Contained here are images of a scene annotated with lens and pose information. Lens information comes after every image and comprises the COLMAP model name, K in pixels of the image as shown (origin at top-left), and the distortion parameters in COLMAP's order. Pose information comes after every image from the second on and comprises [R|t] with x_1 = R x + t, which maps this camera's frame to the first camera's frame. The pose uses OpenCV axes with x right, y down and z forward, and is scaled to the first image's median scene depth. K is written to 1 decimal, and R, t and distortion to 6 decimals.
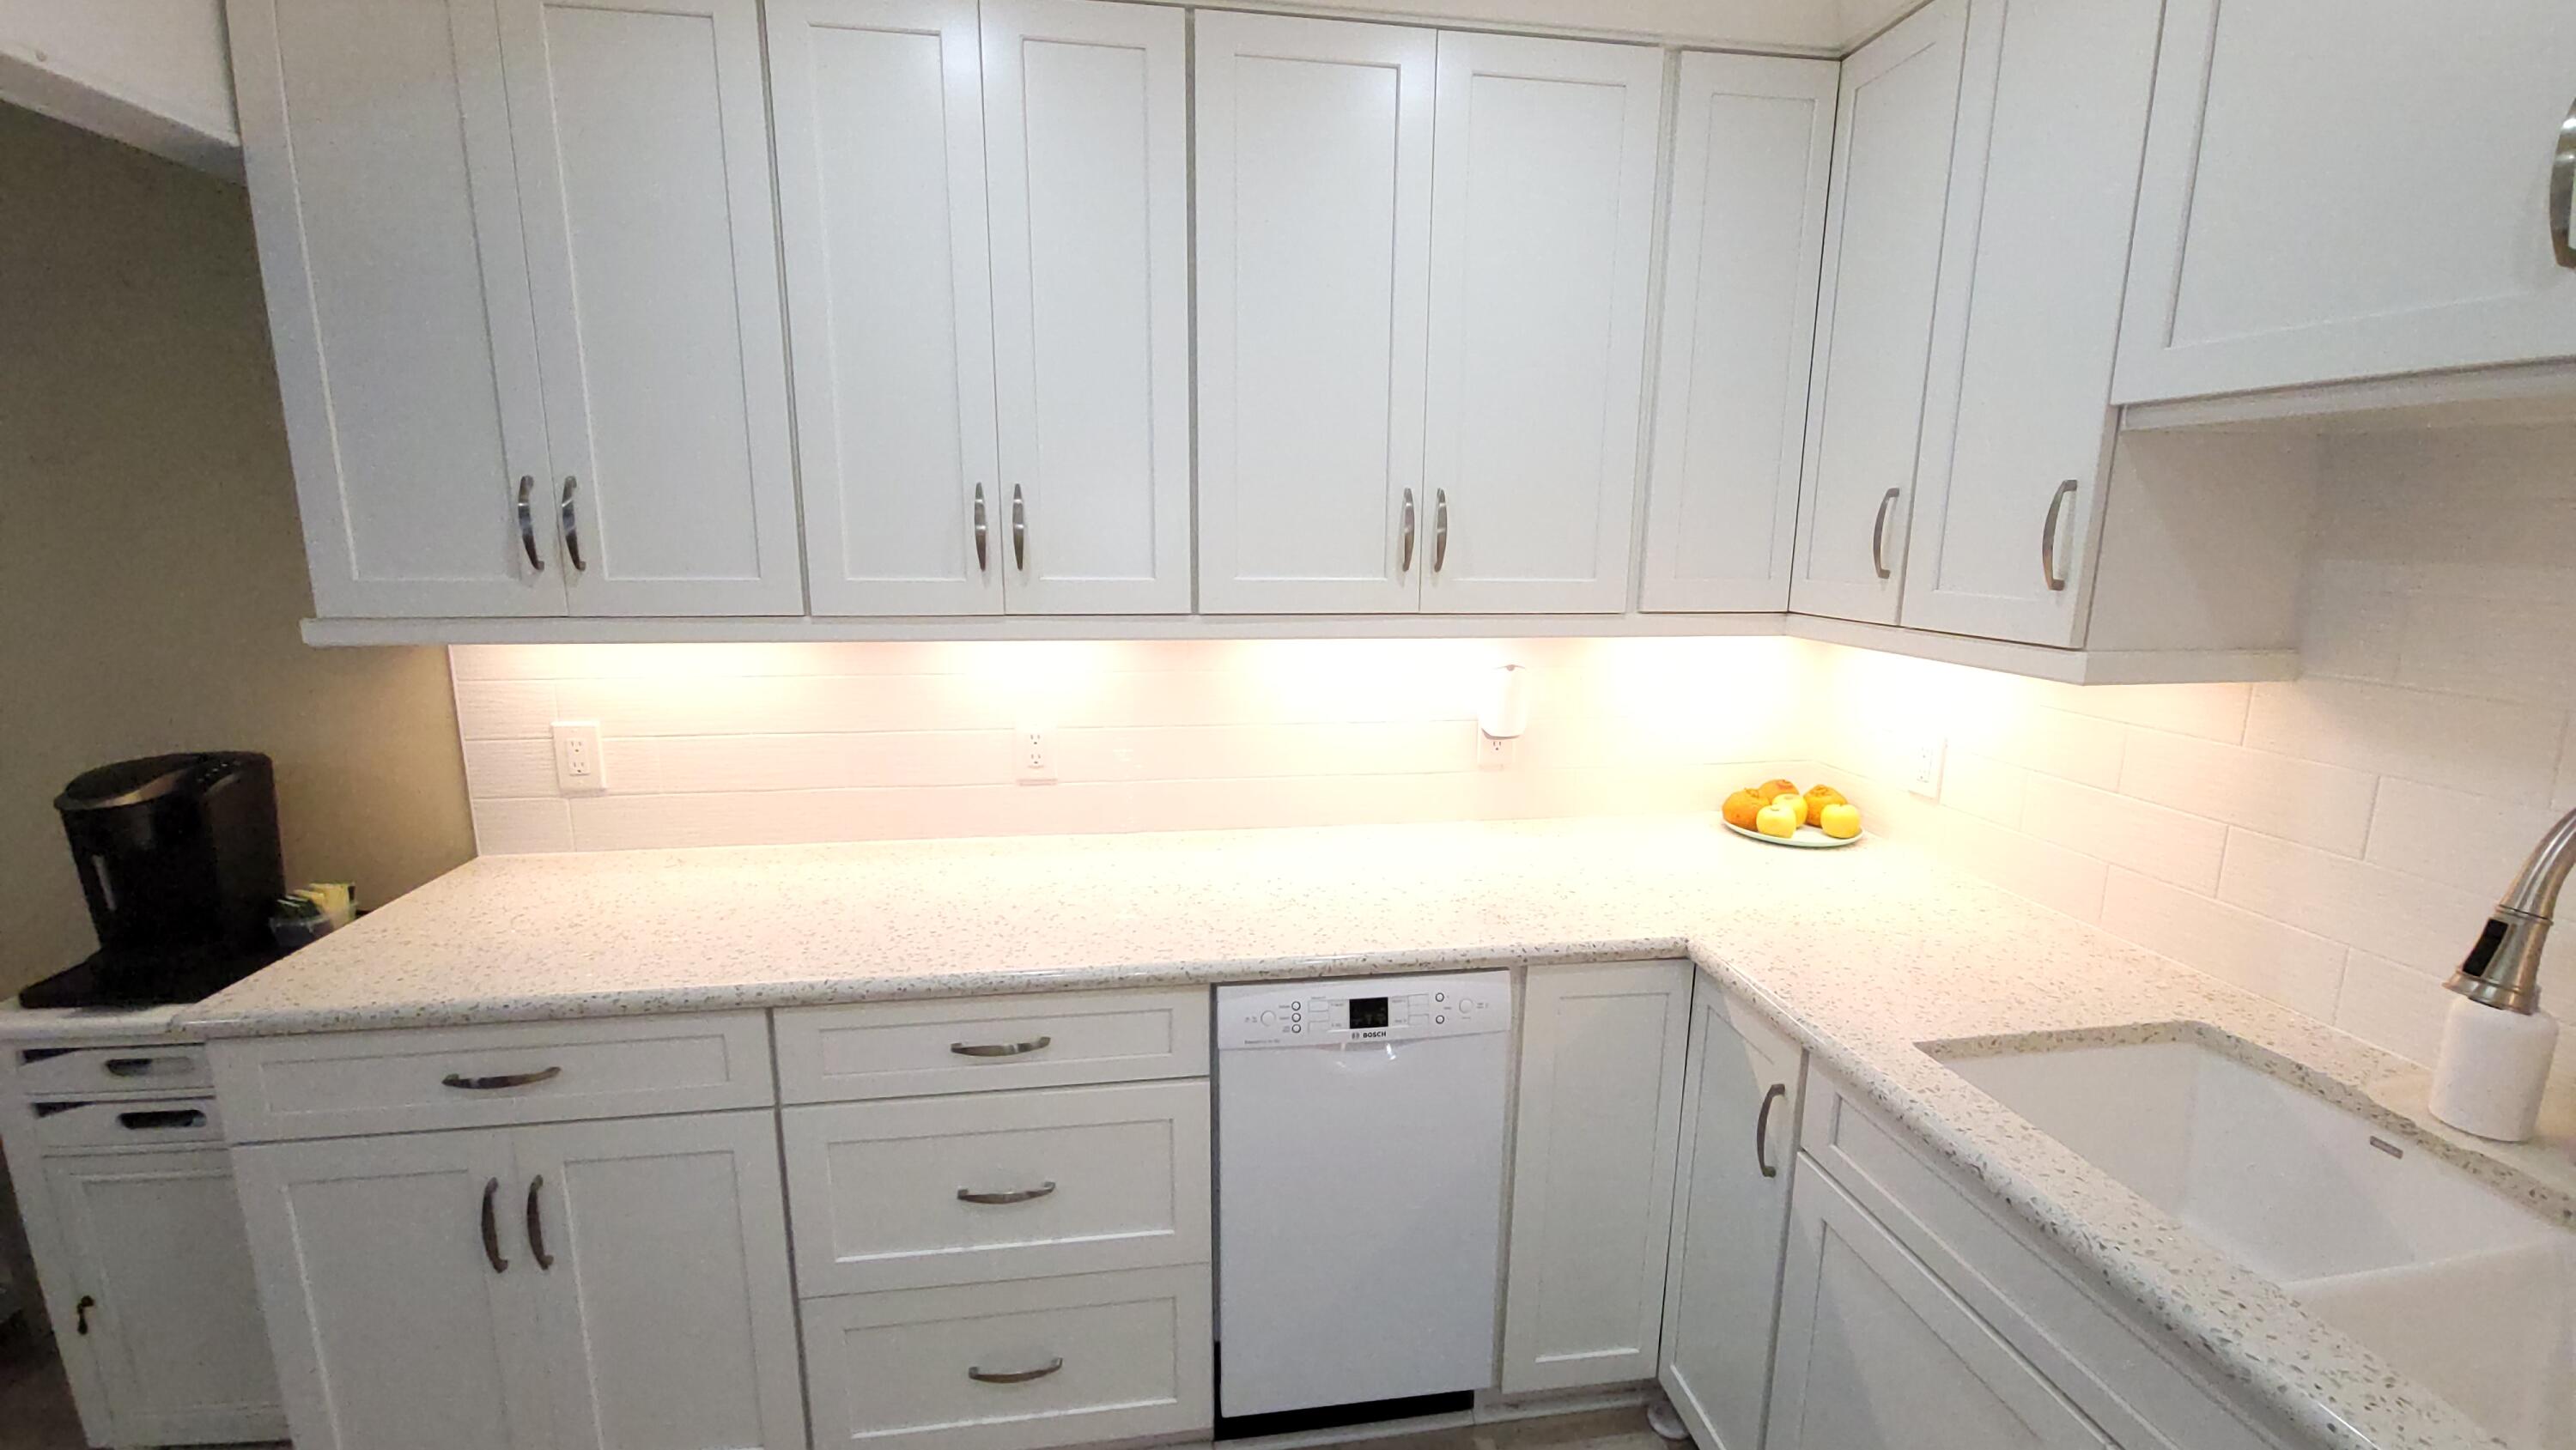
lens RADIAL K [[1072.2, 0, 1292.5], [0, 1072.2, 745.1], [0, 0, 1]] dist [-0.000001, -0.004017]
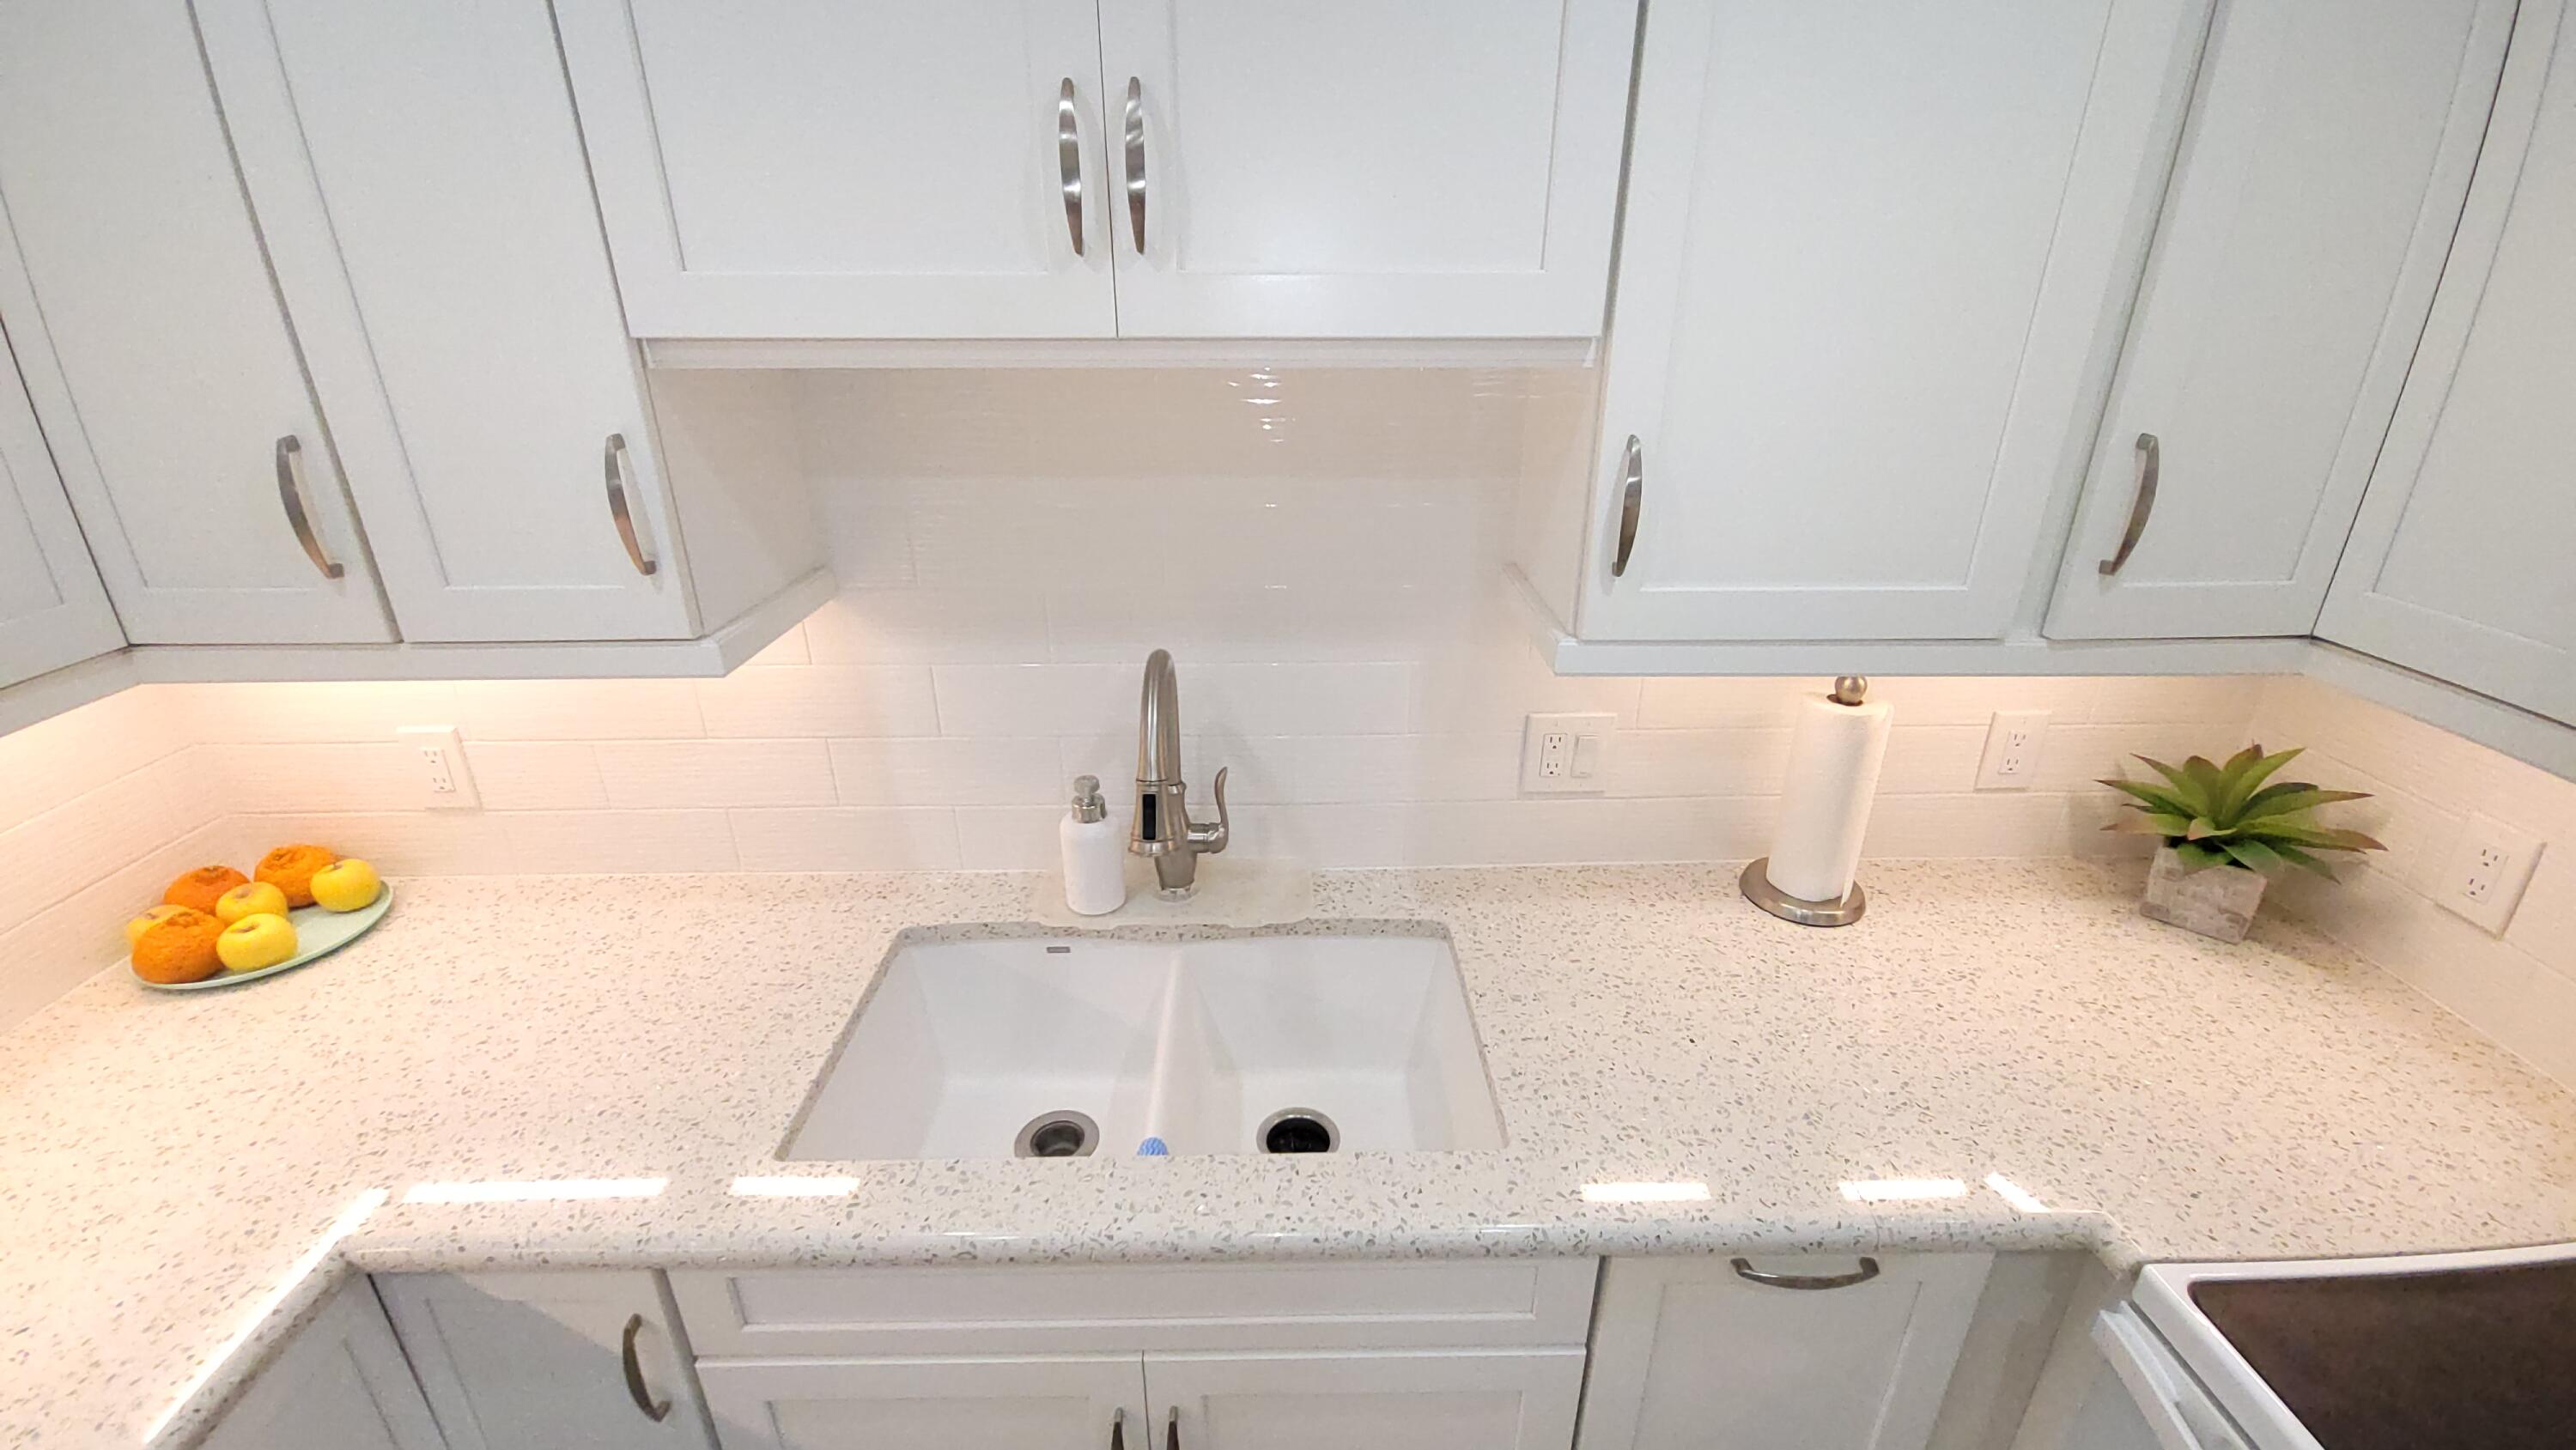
lens RADIAL K [[1072.2, 0, 1289.9], [0, 1072.2, 722.1], [0, 0, 1]] dist [-0.000001, -0.004017]
pose [[0.140000, -0.389791, 0.910200, 0.017714], [0.194280, 0.912198, 0.360764, -0.227391], [-0.970904, 0.126327, 0.203436, 0.378557]]
